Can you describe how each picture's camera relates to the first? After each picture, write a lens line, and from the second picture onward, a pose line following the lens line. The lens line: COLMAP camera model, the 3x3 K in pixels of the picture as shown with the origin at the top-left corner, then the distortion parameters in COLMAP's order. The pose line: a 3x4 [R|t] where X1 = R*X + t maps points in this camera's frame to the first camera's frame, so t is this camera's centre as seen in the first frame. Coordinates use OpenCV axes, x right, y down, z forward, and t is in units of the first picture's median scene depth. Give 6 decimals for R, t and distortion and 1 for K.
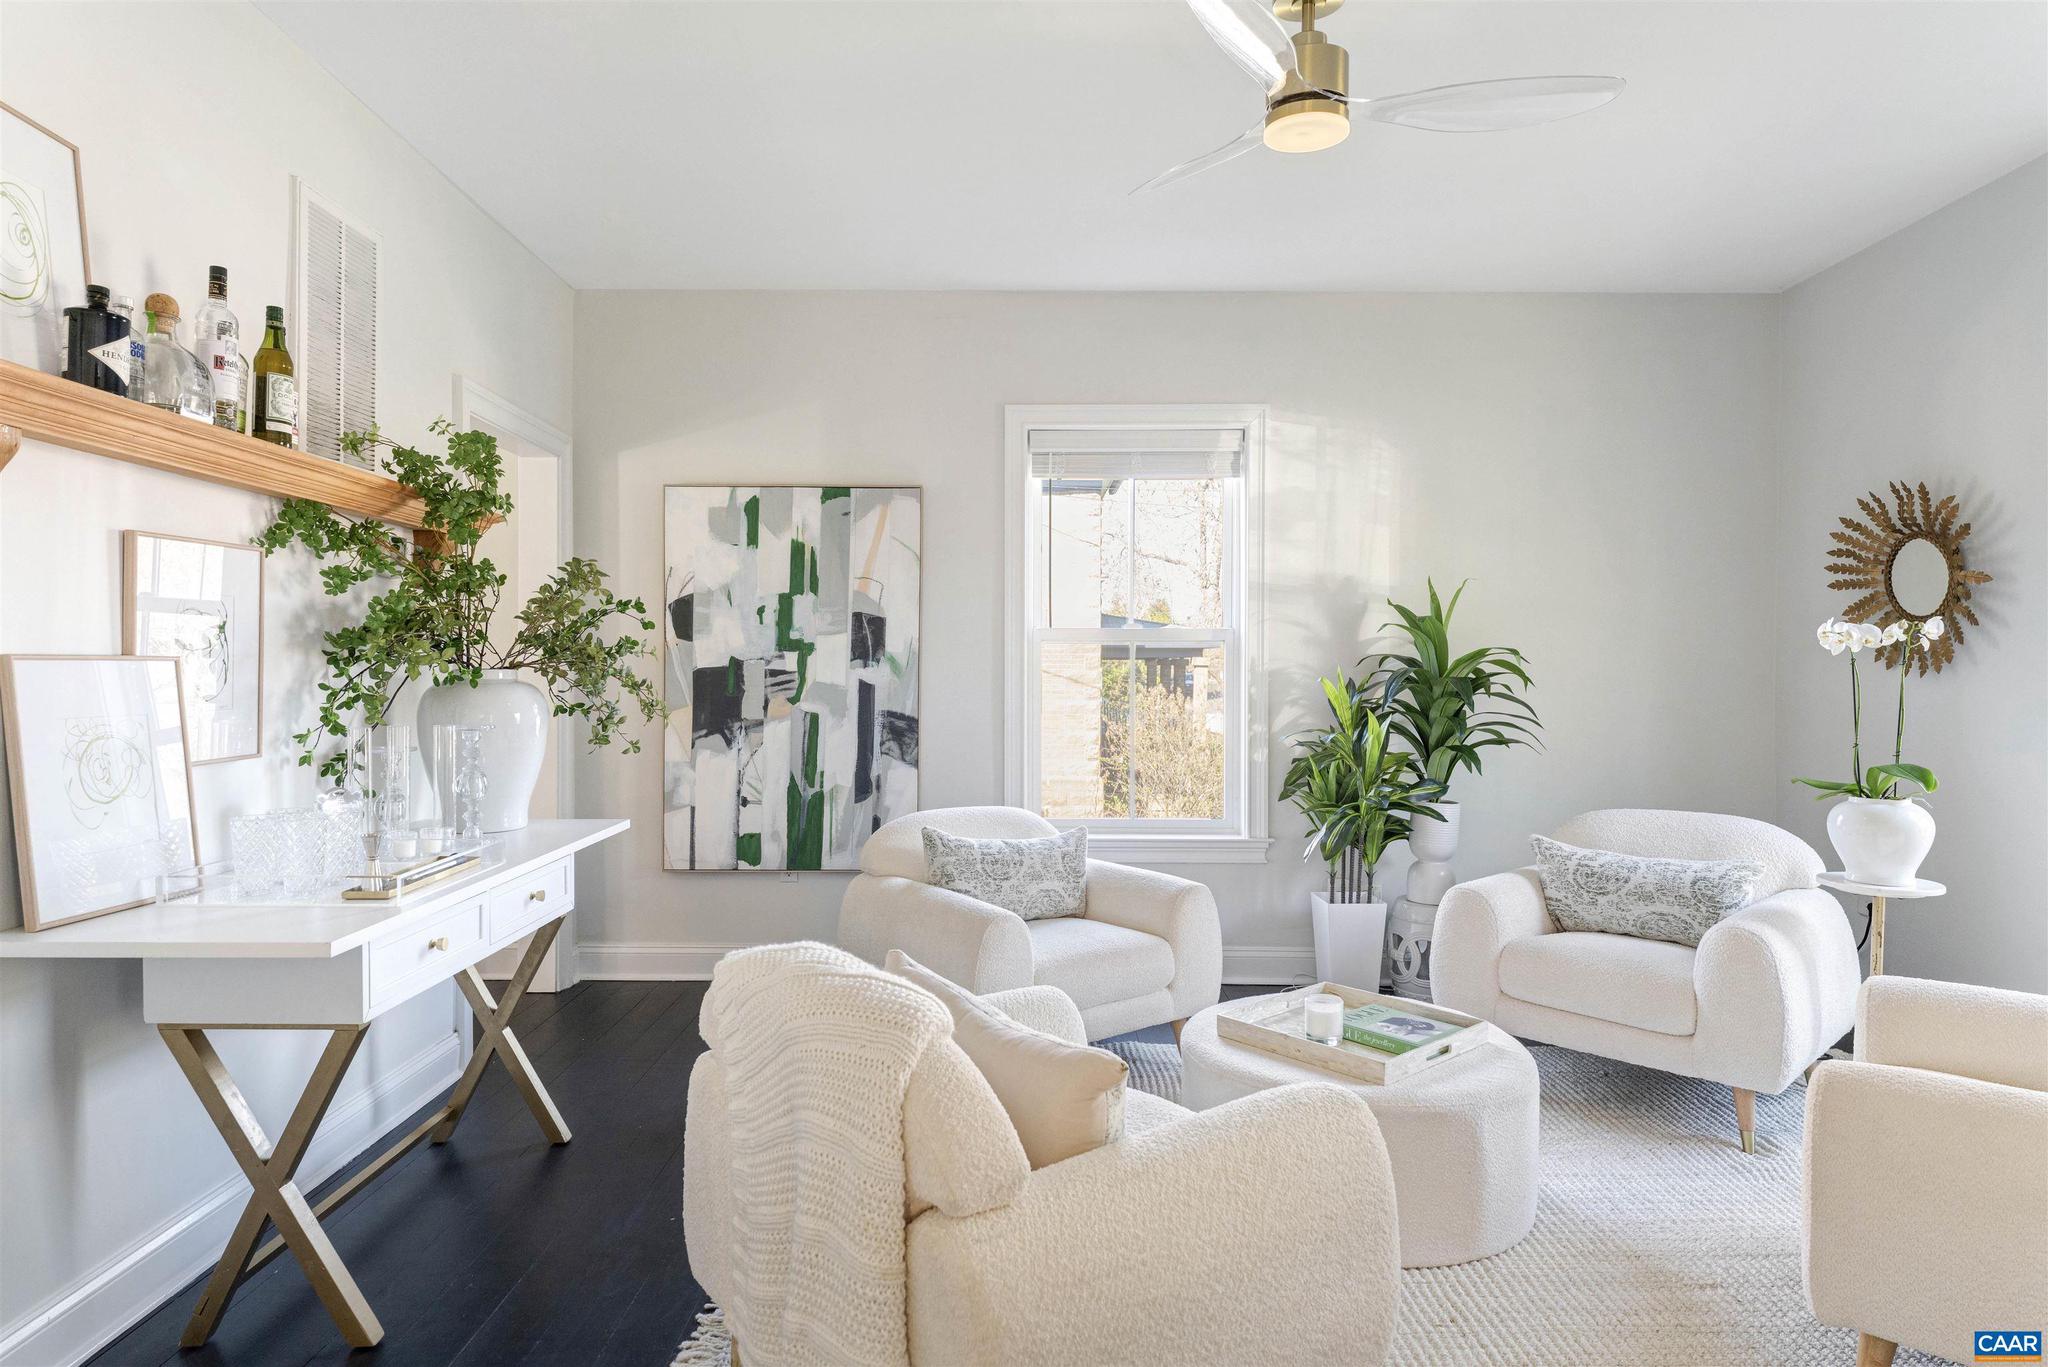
lens RADIAL K [[1144.5, 0, 1023.5], [0, 1144.5, 684.6], [0, 0, 1]] dist [0.001535, -0.001394]
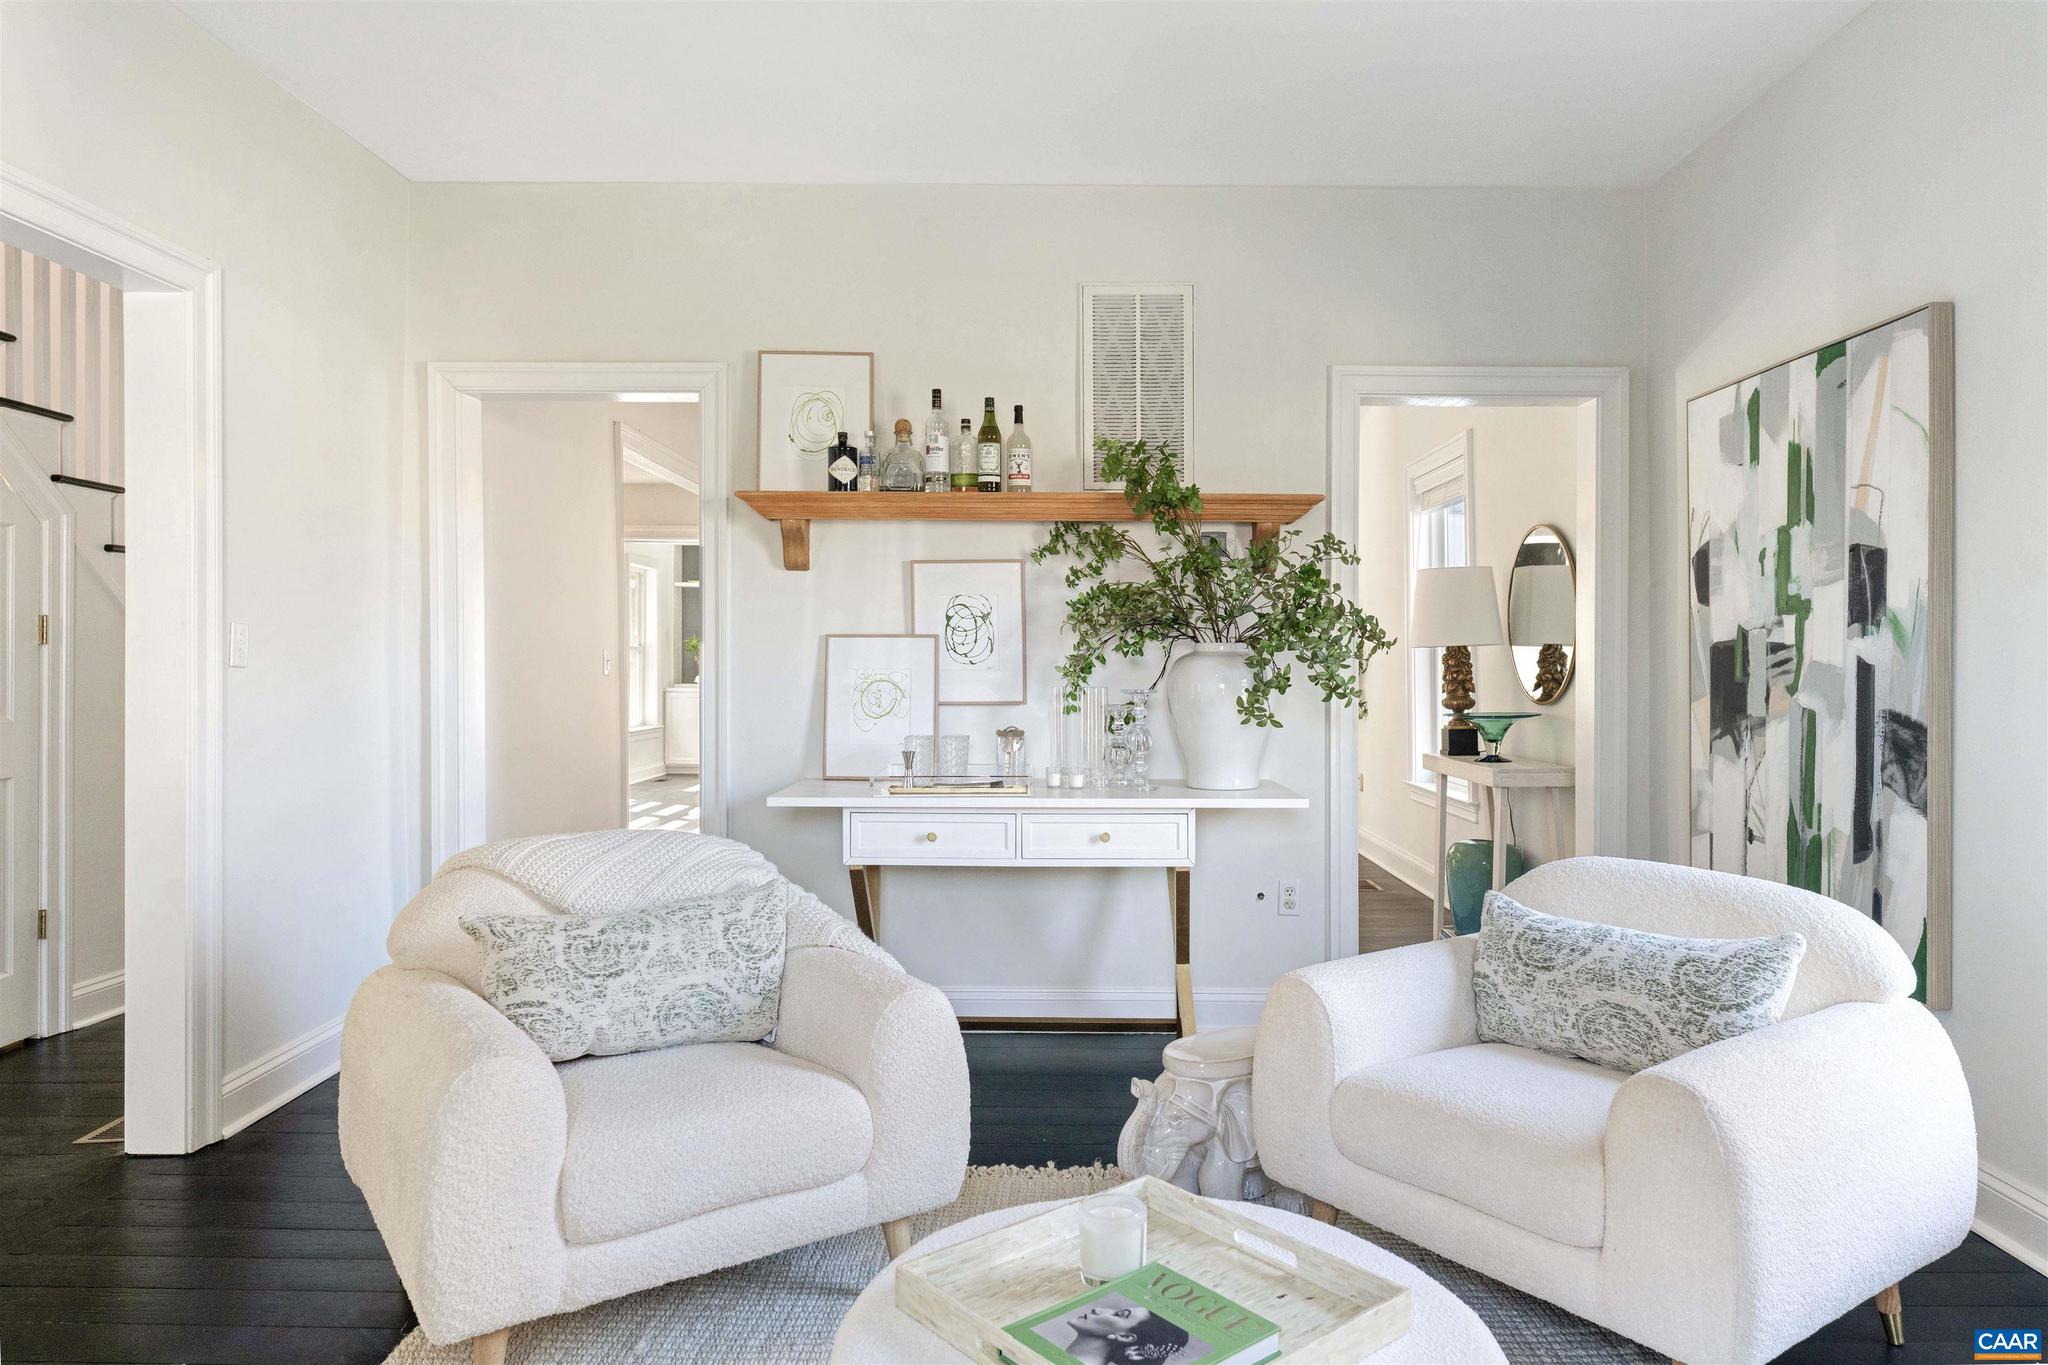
lens RADIAL K [[1264.4, 0, 1026.1], [0, 1264.4, 666.3], [0, 0, 1]] dist [0.008833, 0.000988]
pose [[-0.009852, -0.000654, -0.999951, 0.523209], [-0.018676, 0.999825, -0.000470, 0.009034], [0.999777, 0.018670, -0.009862, 0.573072]]
